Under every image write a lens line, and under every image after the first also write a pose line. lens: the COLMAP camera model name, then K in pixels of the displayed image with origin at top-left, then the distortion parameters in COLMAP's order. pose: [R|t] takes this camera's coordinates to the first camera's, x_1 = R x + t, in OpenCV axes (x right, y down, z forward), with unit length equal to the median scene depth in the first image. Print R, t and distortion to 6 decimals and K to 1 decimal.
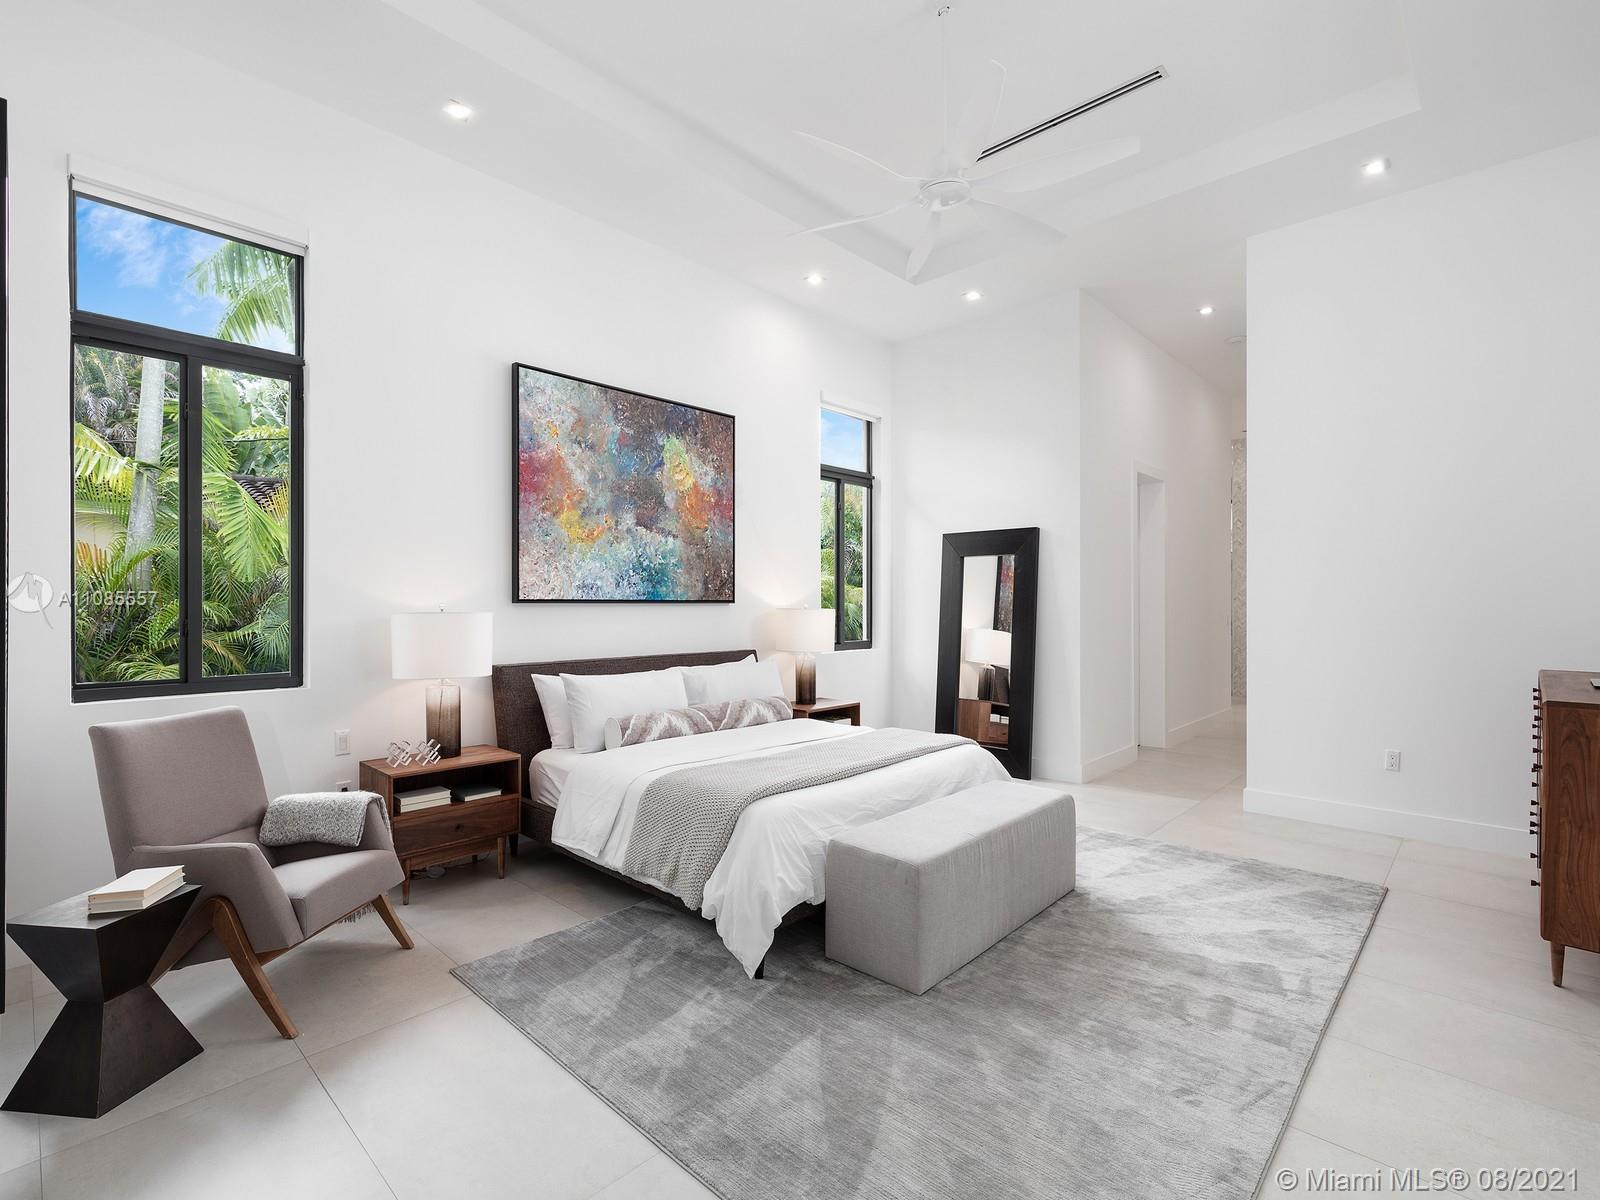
lens RADIAL K [[764.7, 0, 801.4], [0, 764.7, 600.2], [0, 0, 1]] dist [0.000708, -0.001460]
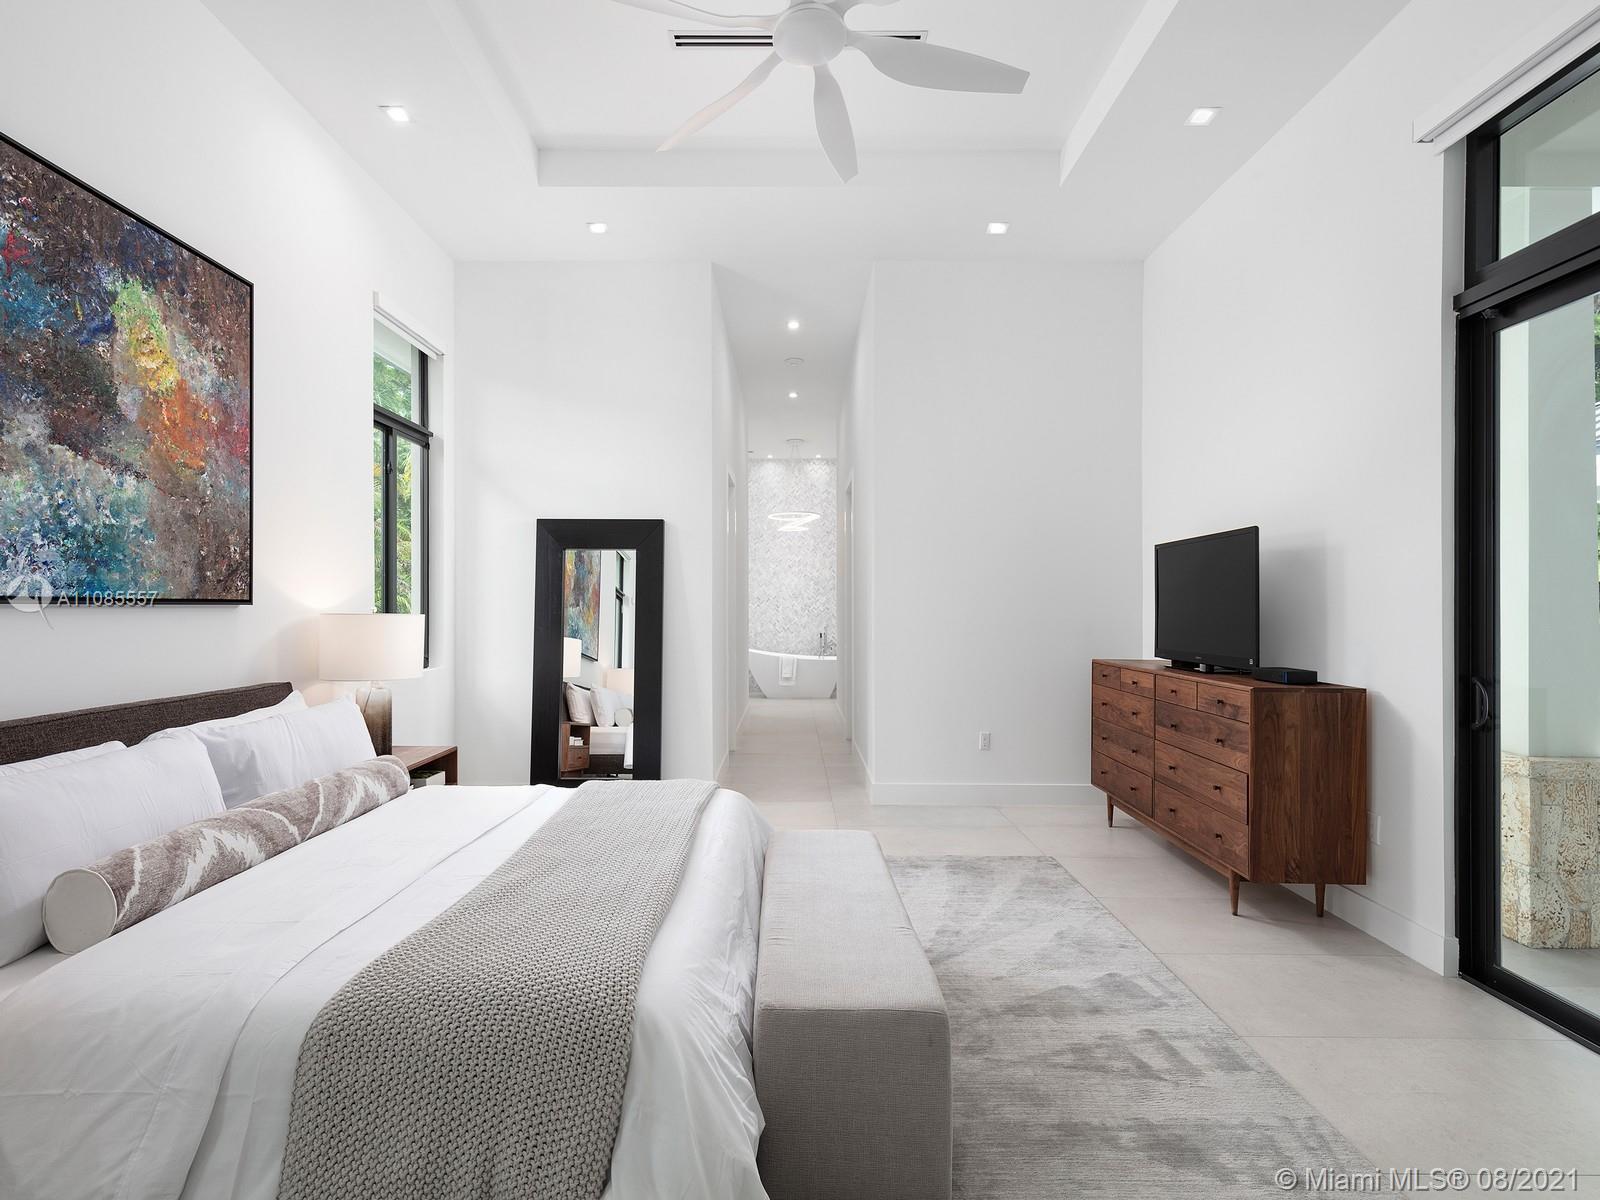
lens RADIAL K [[741.0, 0, 798.7], [0, 741.0, 600.9], [0, 0, 1]] dist [0.009616, -0.000587]
pose [[0.720114, 0.008231, 0.693807, -0.197562], [-0.006461, 0.999966, -0.005157, 0.001580], [-0.693825, -0.000769, 0.720143, 0.329891]]
